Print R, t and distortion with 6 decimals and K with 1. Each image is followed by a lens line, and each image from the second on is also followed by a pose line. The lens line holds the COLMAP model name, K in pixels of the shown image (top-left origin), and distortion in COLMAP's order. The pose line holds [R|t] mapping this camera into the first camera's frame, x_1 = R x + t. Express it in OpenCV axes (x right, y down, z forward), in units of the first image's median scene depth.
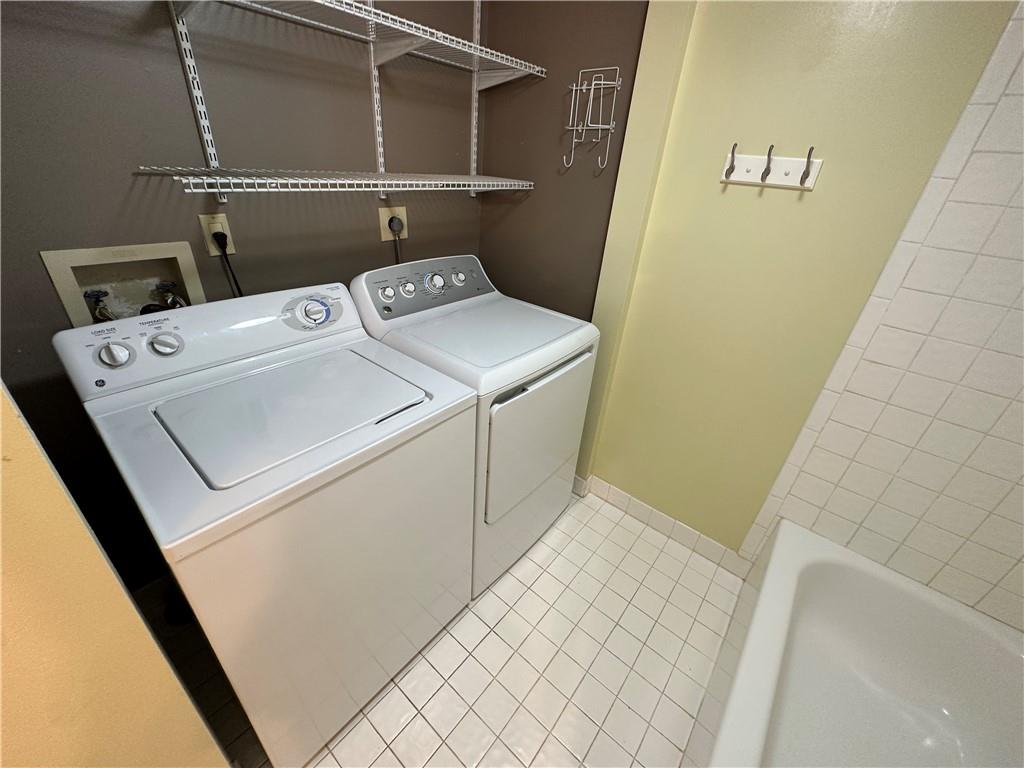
lens RADIAL K [[408.7, 0, 511.9], [0, 408.7, 382.1], [0, 0, 1]] dist [-0.002053, 0.000027]
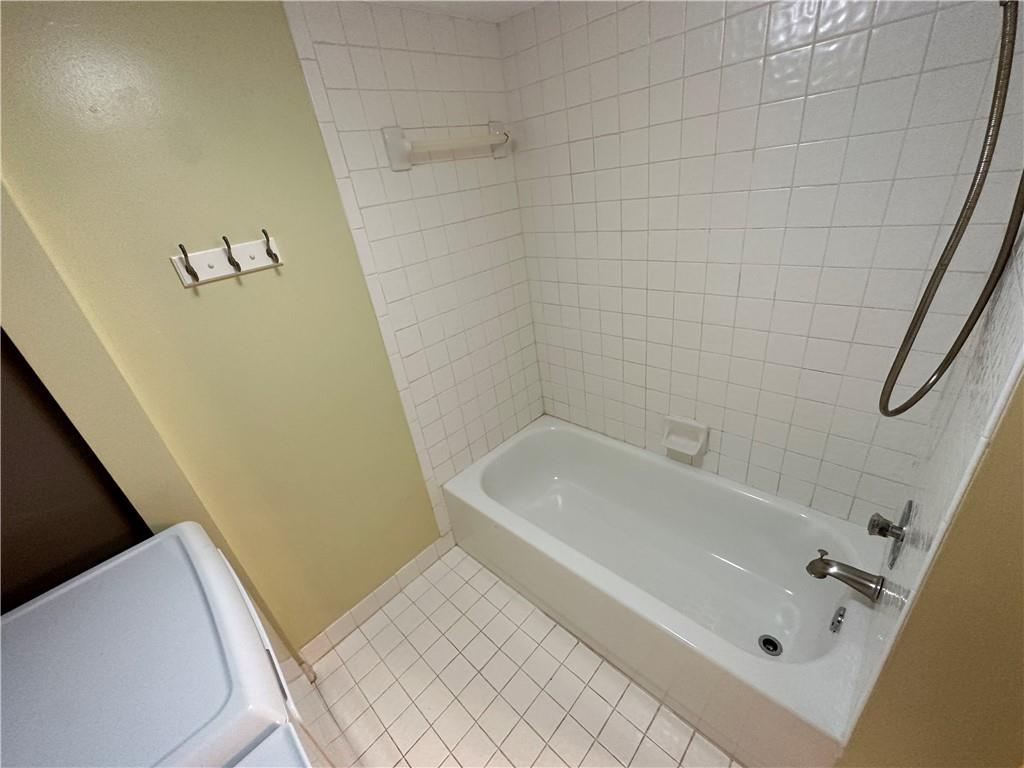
lens RADIAL K [[408.7, 0, 511.9], [0, 408.7, 382.1], [0, 0, 1]] dist [-0.002053, 0.000027]
pose [[0.068301, -0.522221, 0.850070, -0.242471], [0.601933, 0.701074, 0.382325, -0.268125], [-0.795621, 0.485572, 0.362226, 0.263346]]
